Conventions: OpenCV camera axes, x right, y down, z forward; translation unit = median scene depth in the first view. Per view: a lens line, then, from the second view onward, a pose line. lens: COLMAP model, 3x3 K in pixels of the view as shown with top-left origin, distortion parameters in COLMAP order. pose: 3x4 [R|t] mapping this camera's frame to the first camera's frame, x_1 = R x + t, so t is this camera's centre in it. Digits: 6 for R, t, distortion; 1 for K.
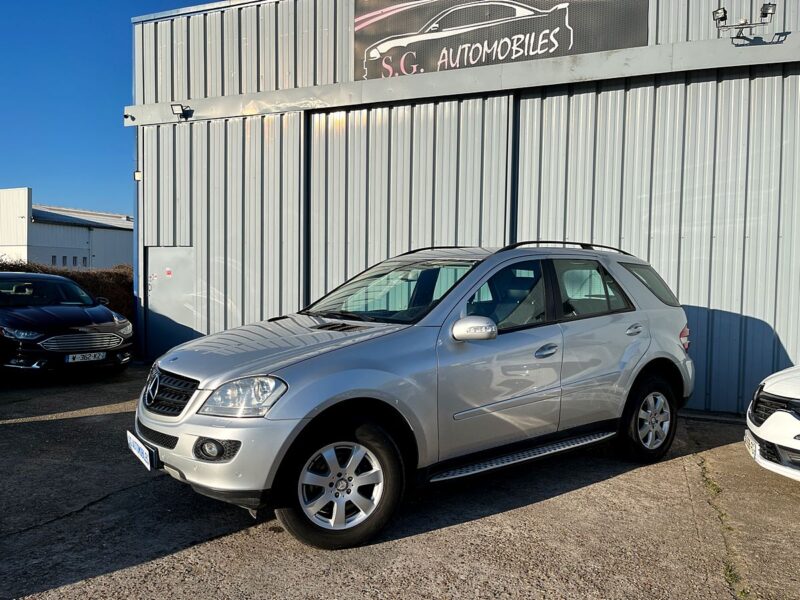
lens RADIAL K [[606.8, 0, 400.0], [0, 606.8, 300.0], [0, 0, 1]] dist [0.056674, -0.084484]
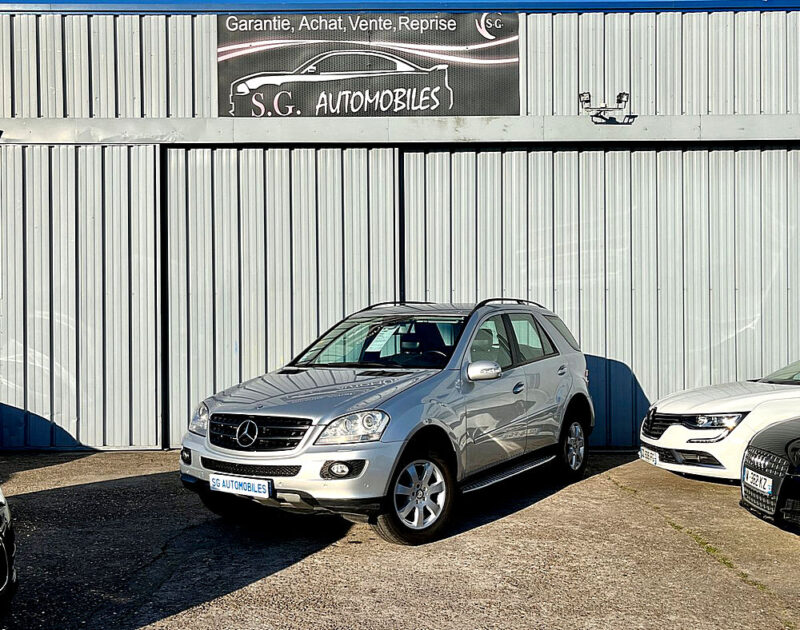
lens RADIAL K [[850.9, 0, 398.7], [0, 850.9, 318.0], [0, 0, 1]] dist [0.040151, -0.005625]
pose [[0.927603, -0.015845, 0.373231, -0.395978], [0.034682, 0.998438, -0.043811, 0.005766], [-0.371954, 0.053584, 0.926703, -0.327702]]
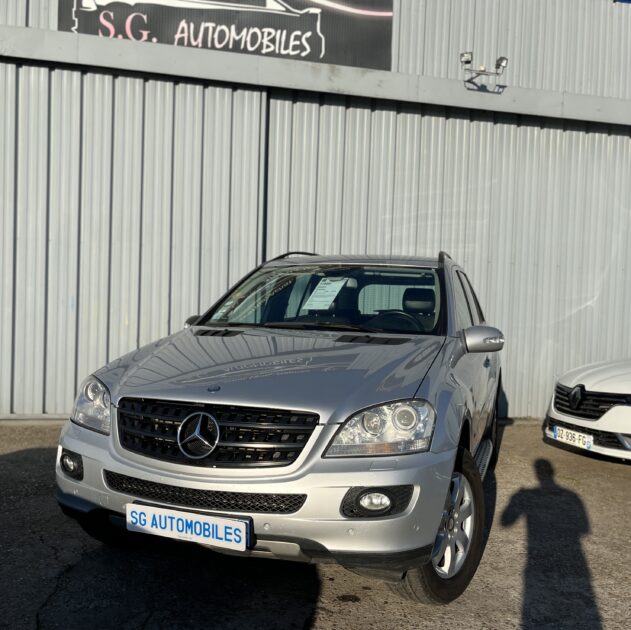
lens RADIAL K [[659.4, 0, 302.4], [0, 659.4, 319.2], [0, 0, 1]] dist [0.023889, 0.016628]
pose [[0.820654, 0.002840, 0.571418, -0.391932], [0.000412, 0.999984, -0.005561, 0.012407], [-0.571425, 0.004799, 0.820640, 0.179717]]
